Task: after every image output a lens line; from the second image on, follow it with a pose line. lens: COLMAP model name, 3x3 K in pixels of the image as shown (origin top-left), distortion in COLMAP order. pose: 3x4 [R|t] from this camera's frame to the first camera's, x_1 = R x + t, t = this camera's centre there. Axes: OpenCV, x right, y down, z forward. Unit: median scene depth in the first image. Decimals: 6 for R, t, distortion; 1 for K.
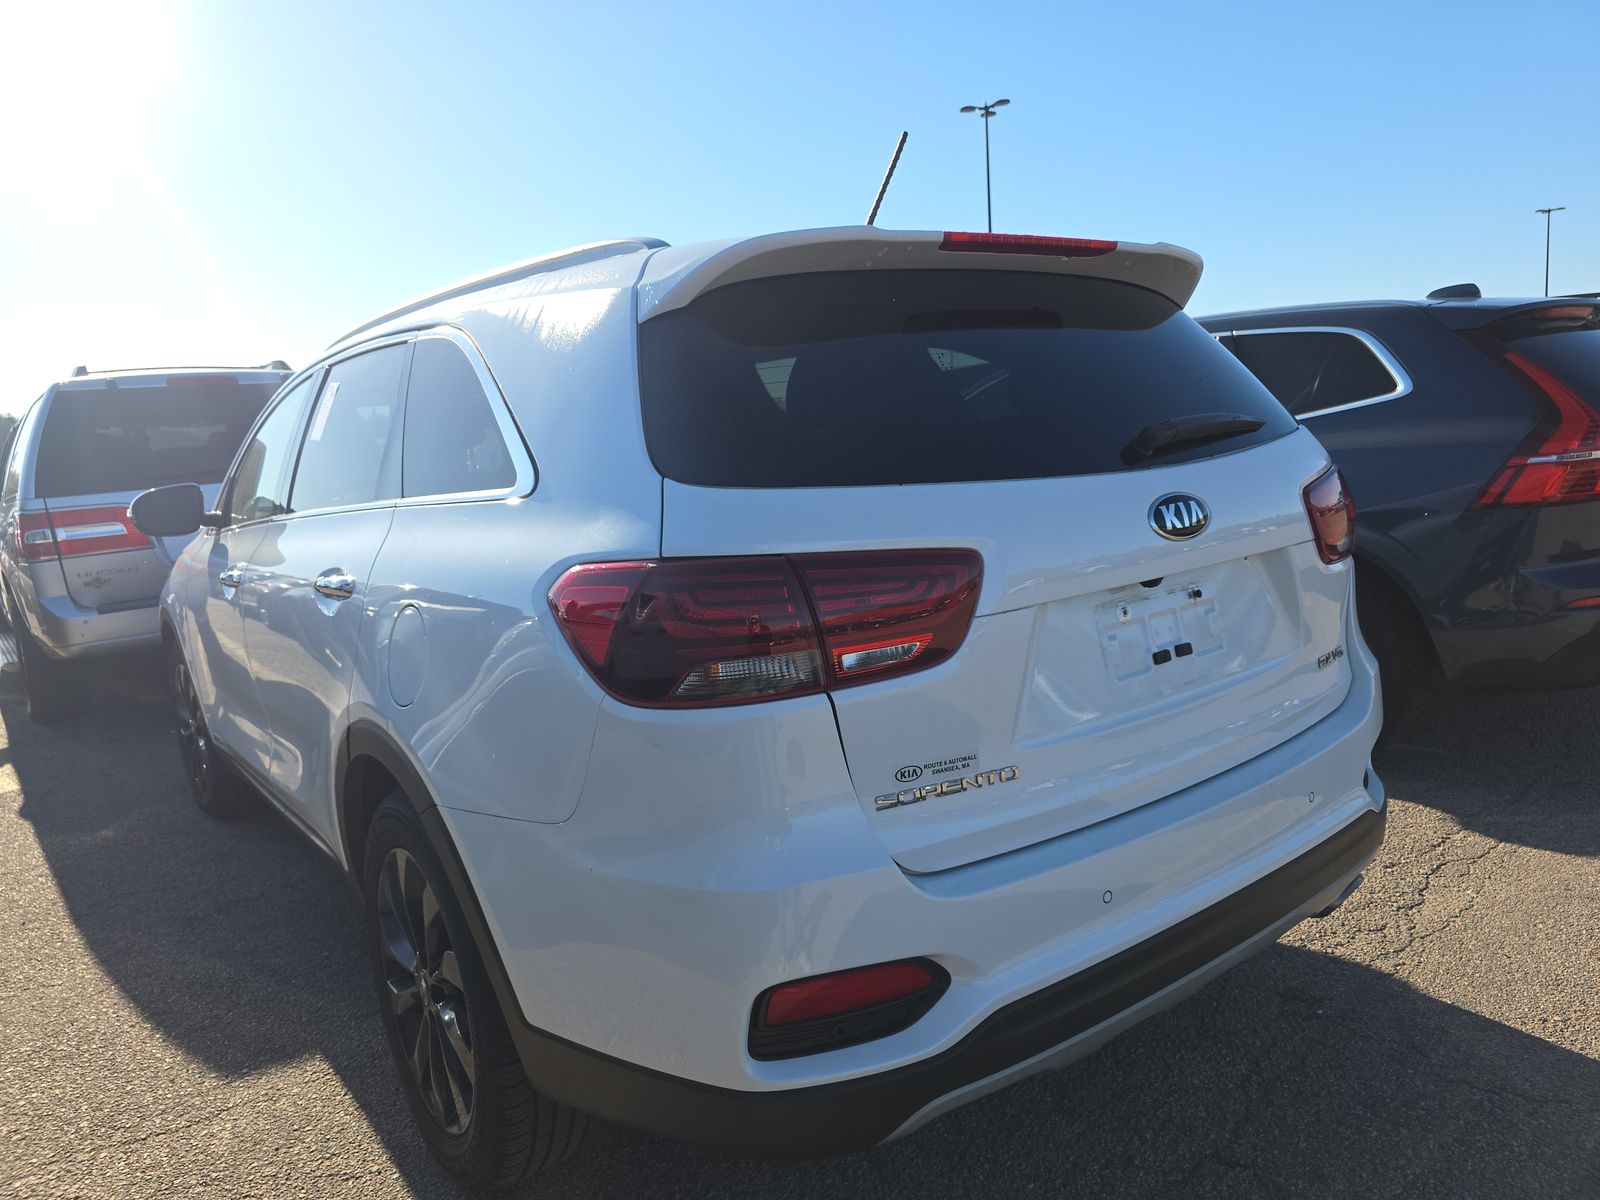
lens RADIAL K [[1046.4, 0, 794.6], [0, 1046.4, 589.8], [0, 0, 1]] dist [0.044972, -0.025951]
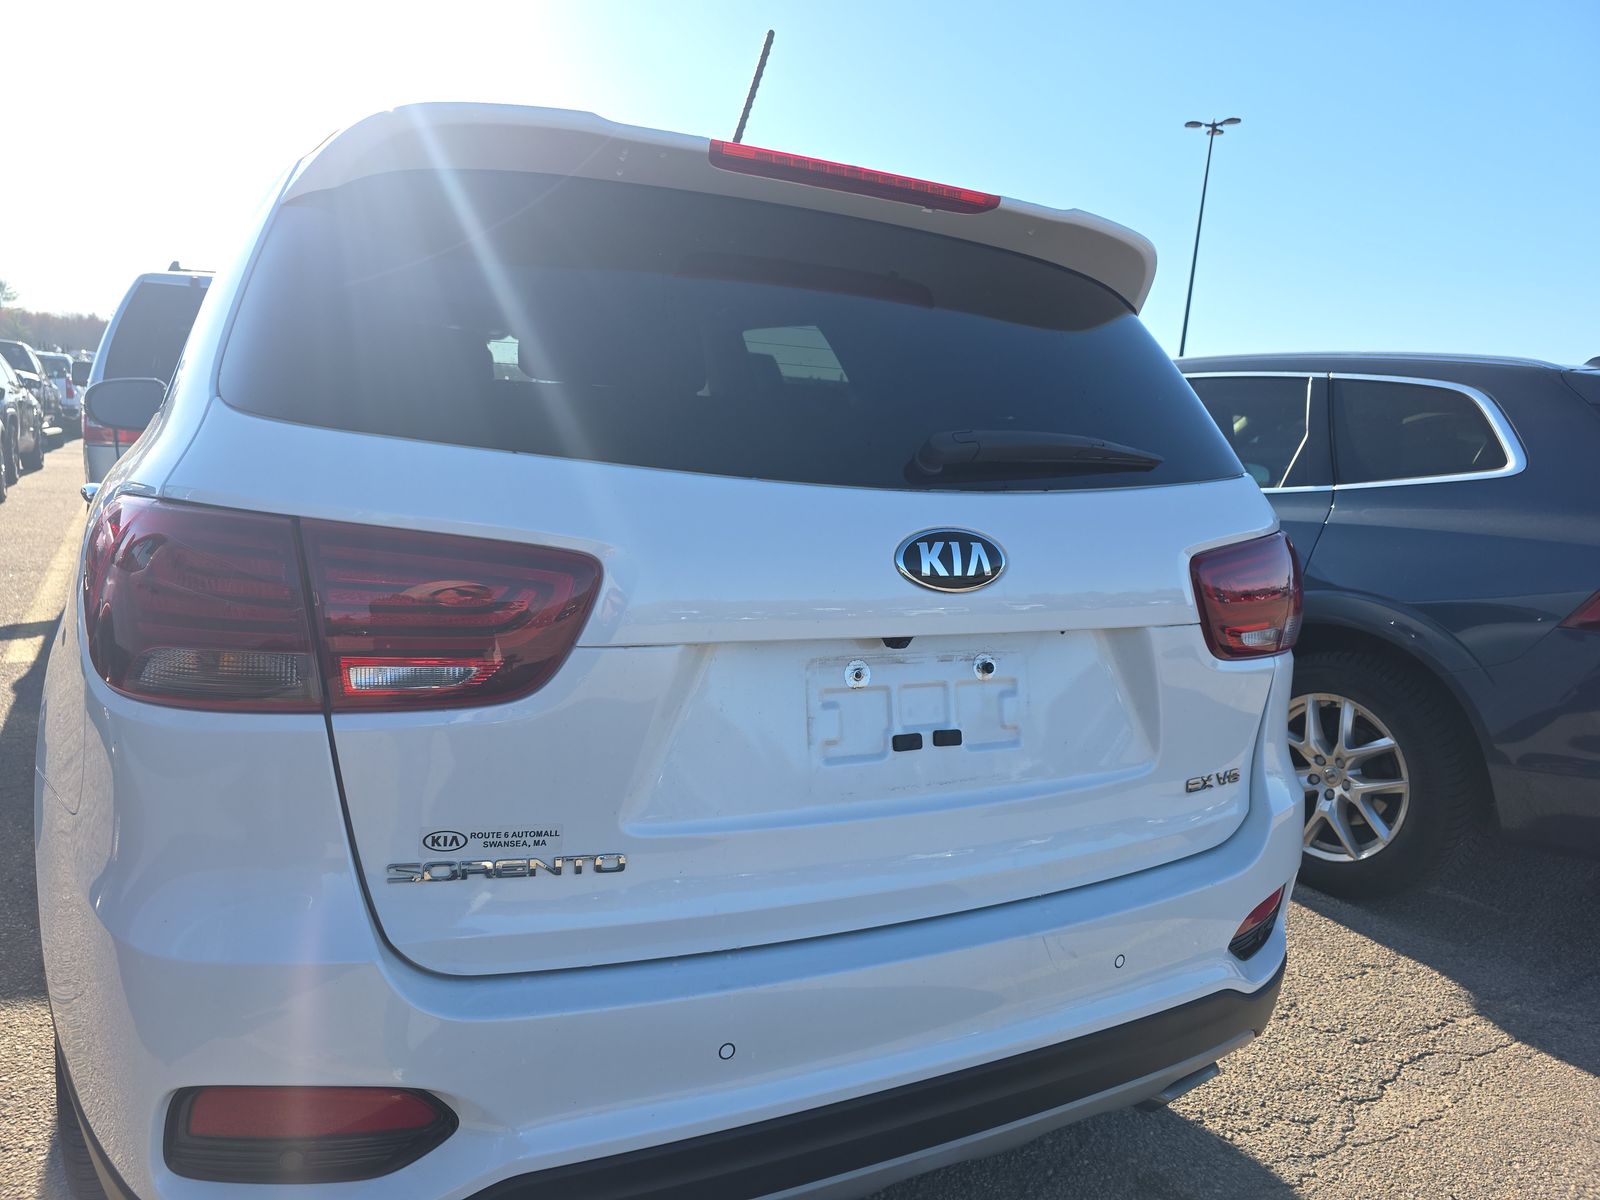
lens RADIAL K [[1046.4, 0, 804.8], [0, 1046.4, 605.1], [0, 0, 1]] dist [0.044972, -0.025951]
pose [[0.977700, 0.163679, -0.131577, 0.341605], [-0.161393, 0.986495, 0.027928, -0.039670], [0.134371, -0.006070, 0.990912, 0.240436]]
